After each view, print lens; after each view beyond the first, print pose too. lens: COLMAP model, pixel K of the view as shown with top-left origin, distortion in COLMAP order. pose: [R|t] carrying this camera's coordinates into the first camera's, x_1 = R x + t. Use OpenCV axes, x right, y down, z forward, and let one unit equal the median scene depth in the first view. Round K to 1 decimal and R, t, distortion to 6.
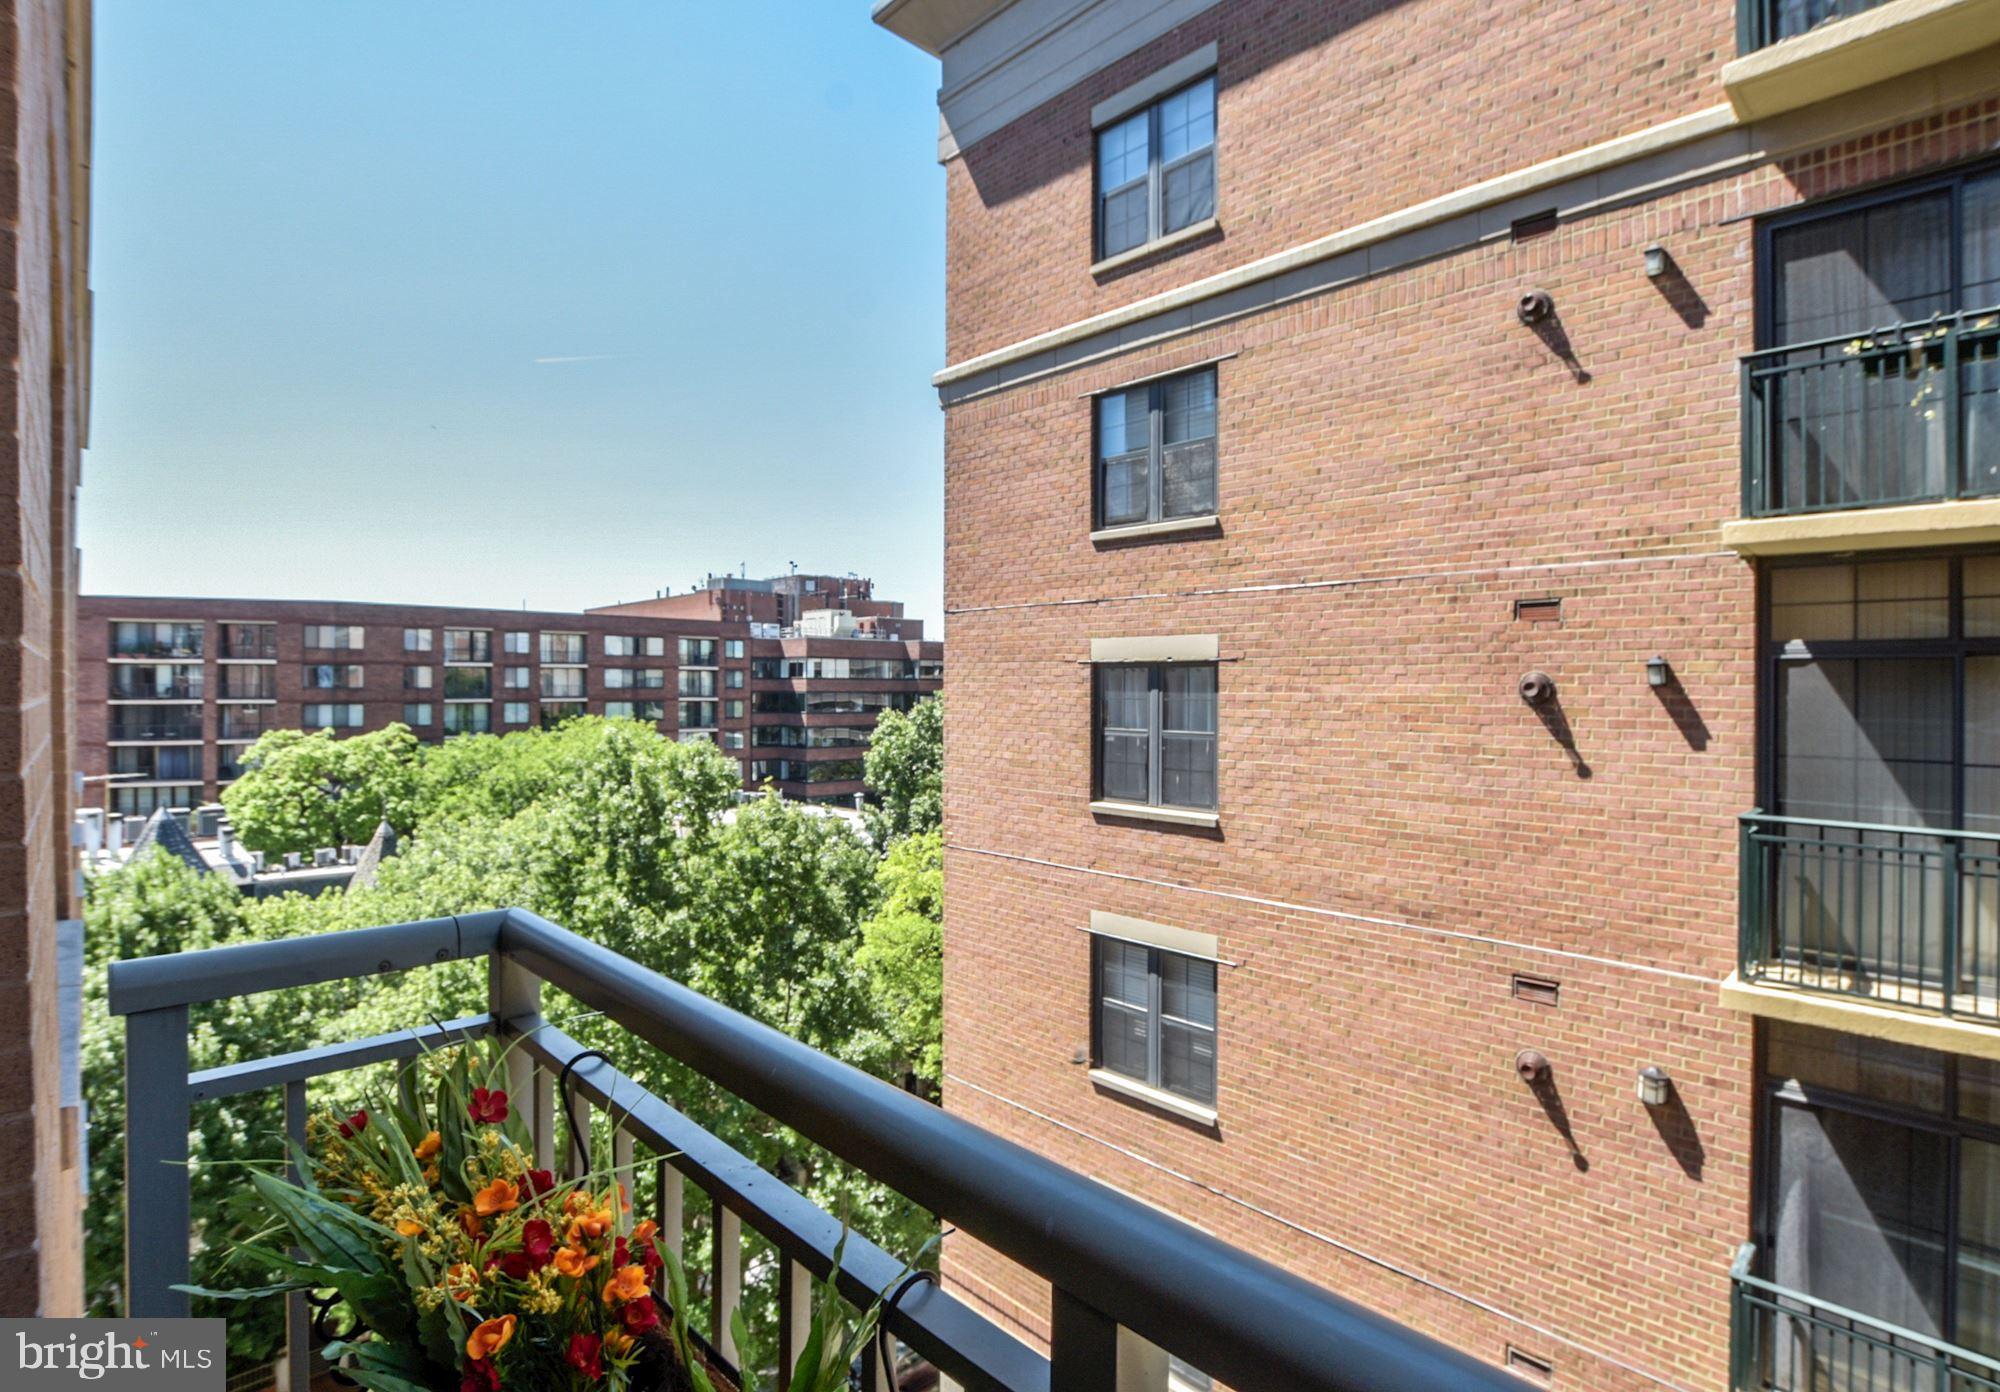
lens RADIAL K [[995.3, 0, 944.7], [0, 995.3, 696.1], [0, 0, 1]] dist [-0.033050, 0.001689]
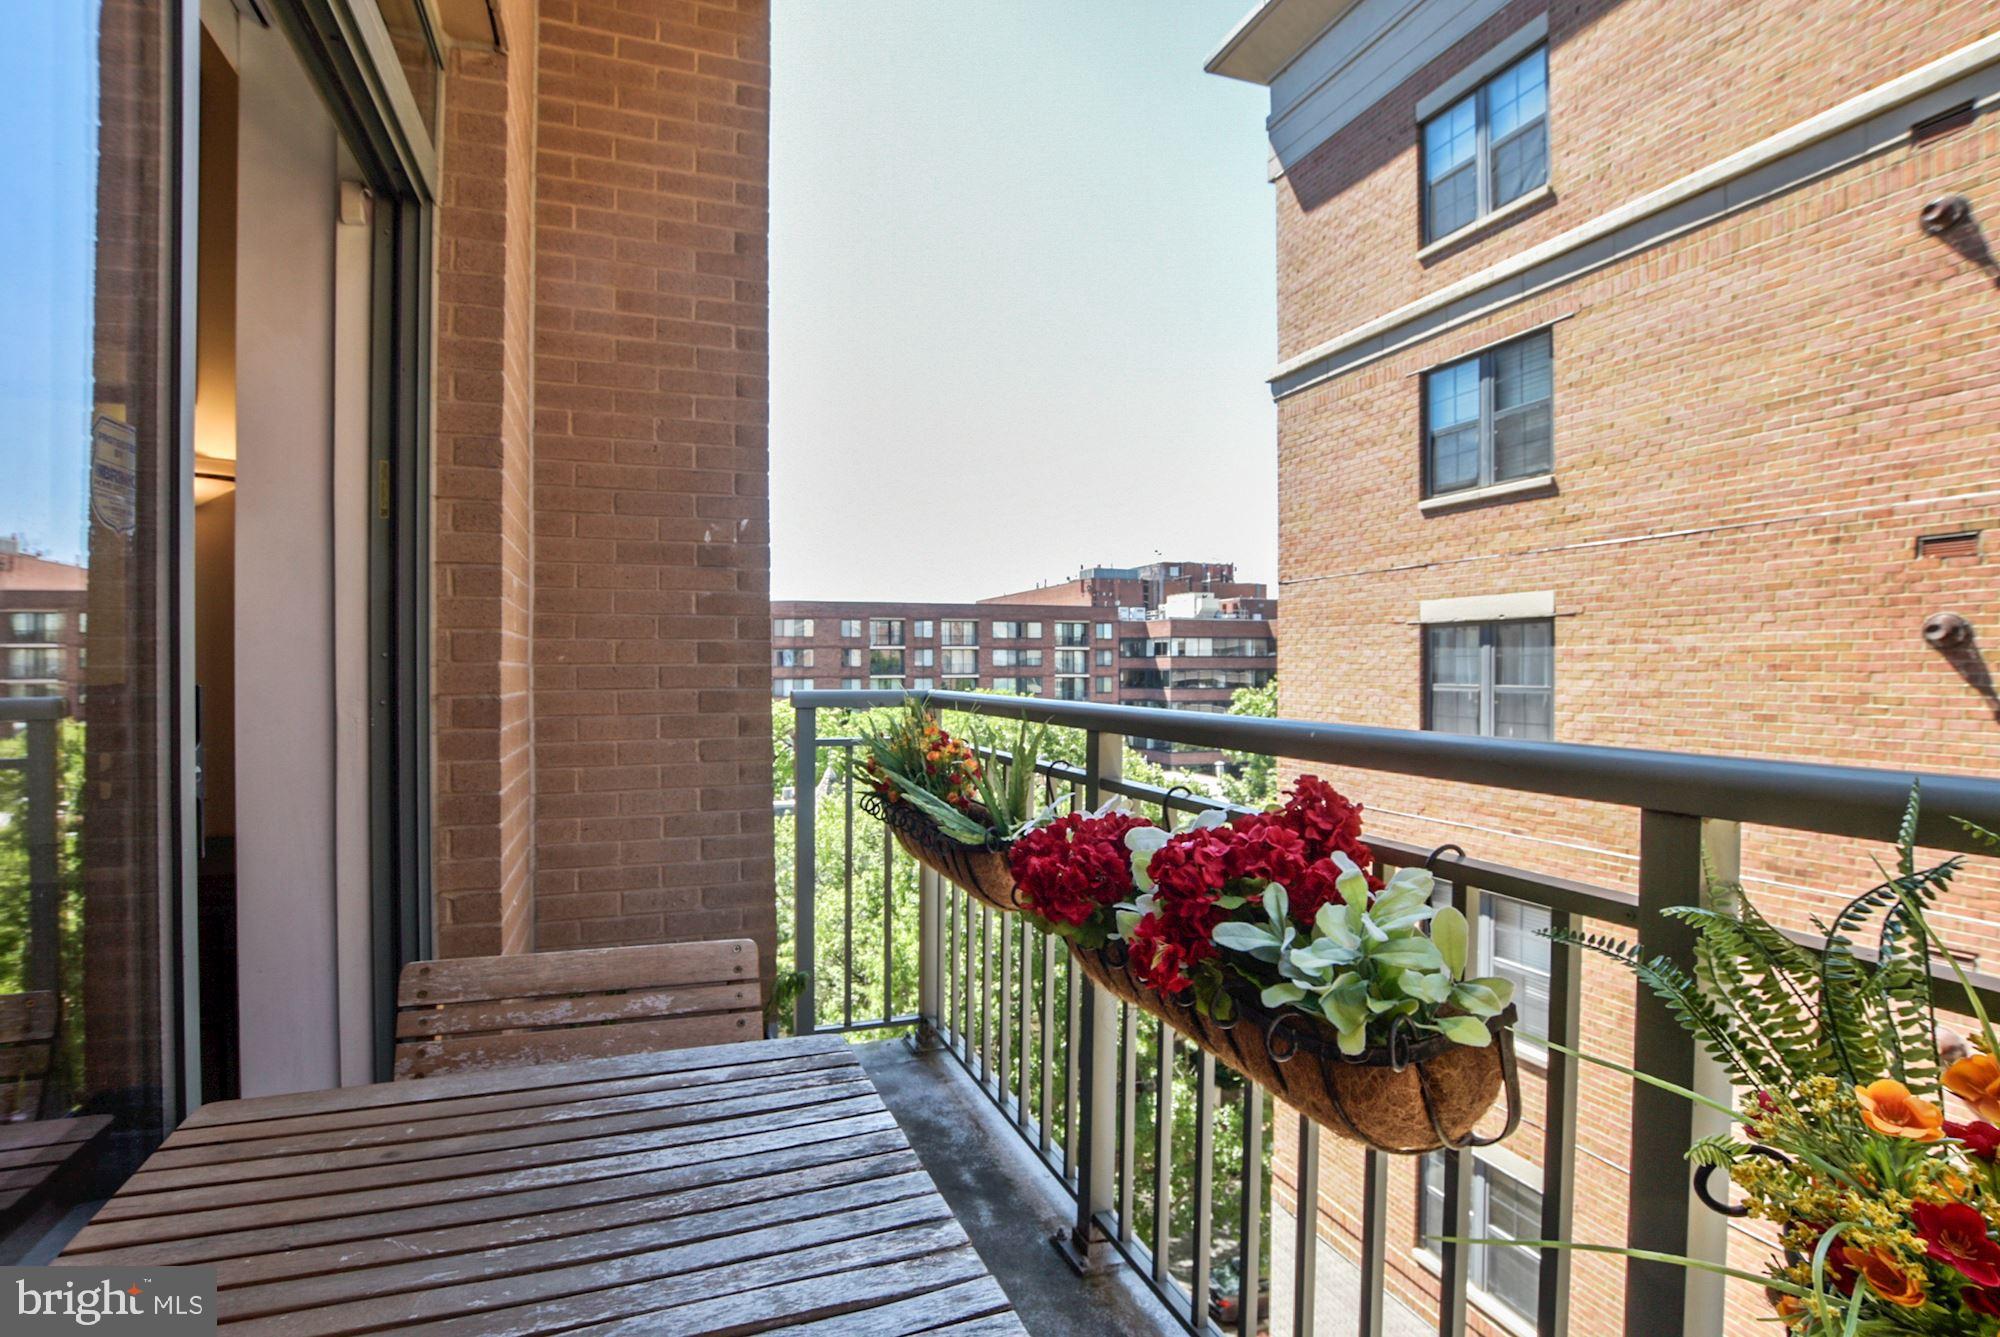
lens RADIAL K [[890.5, 0, 898.1], [0, 890.5, 685.0], [0, 0, 1]] dist [-0.016250, 0.001832]
pose [[0.906145, 0.001907, -0.422963, 0.045113], [0.003065, 0.999934, 0.011075, 0.022941], [0.422956, -0.011332, 0.906079, -0.114390]]
